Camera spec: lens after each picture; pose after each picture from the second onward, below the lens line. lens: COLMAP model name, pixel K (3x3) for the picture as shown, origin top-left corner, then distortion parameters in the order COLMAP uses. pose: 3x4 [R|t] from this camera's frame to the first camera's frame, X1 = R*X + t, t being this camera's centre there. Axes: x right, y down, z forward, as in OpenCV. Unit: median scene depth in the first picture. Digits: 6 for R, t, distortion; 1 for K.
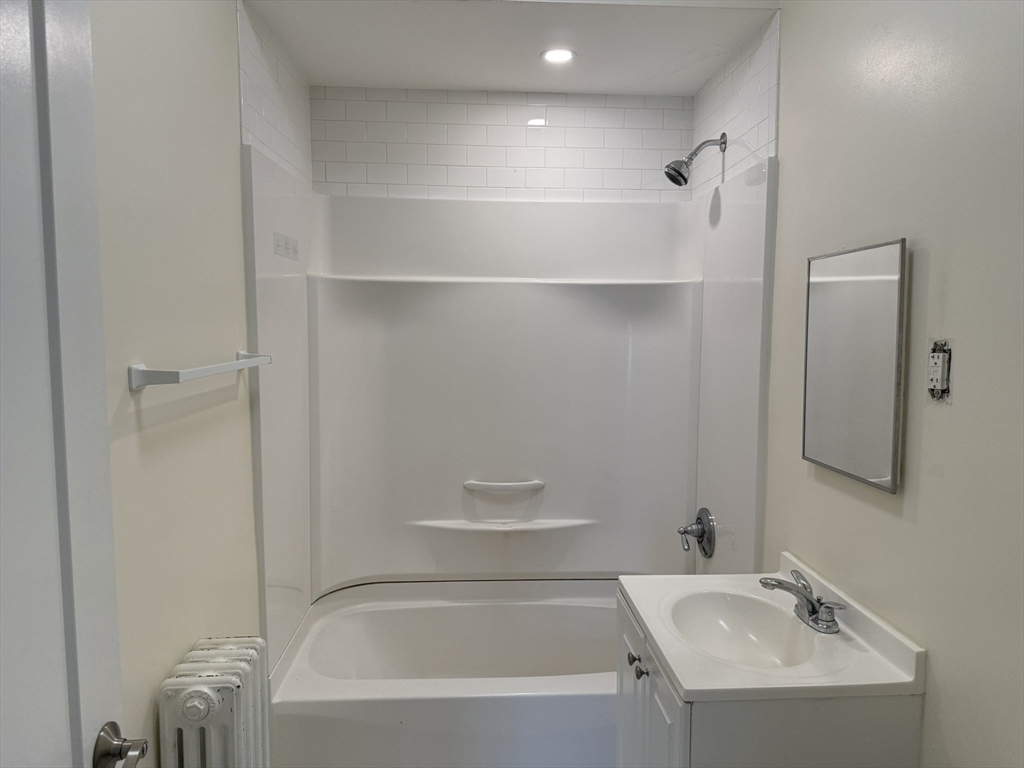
lens RADIAL K [[718.3, 0, 514.0], [0, 718.3, 388.2], [0, 0, 1]] dist [0.107230, -0.128699]
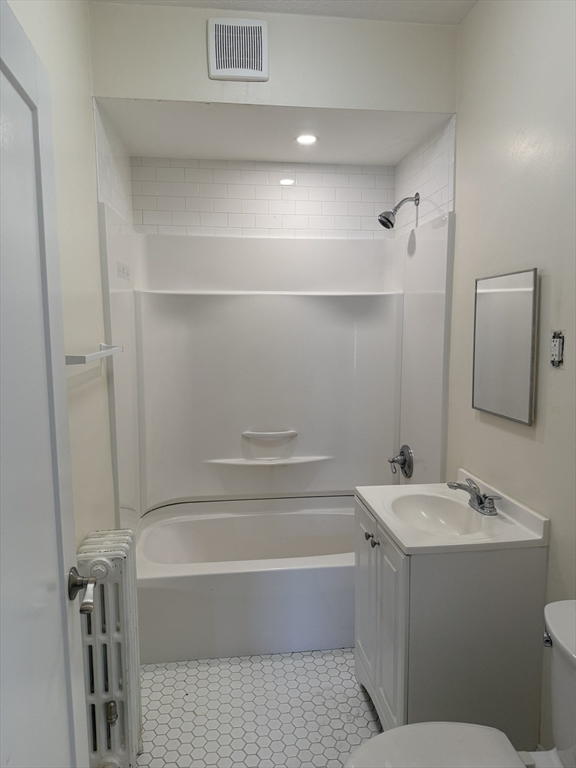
lens RADIAL K [[530.5, 0, 288.0], [0, 530.5, 384.0], [0, 0, 1]] dist [0.173382, -0.292597]
pose [[0.997738, -0.017023, 0.065034, -0.059384], [0.015361, 0.999545, 0.025970, 0.007449], [-0.065447, -0.024912, 0.997545, -0.103214]]
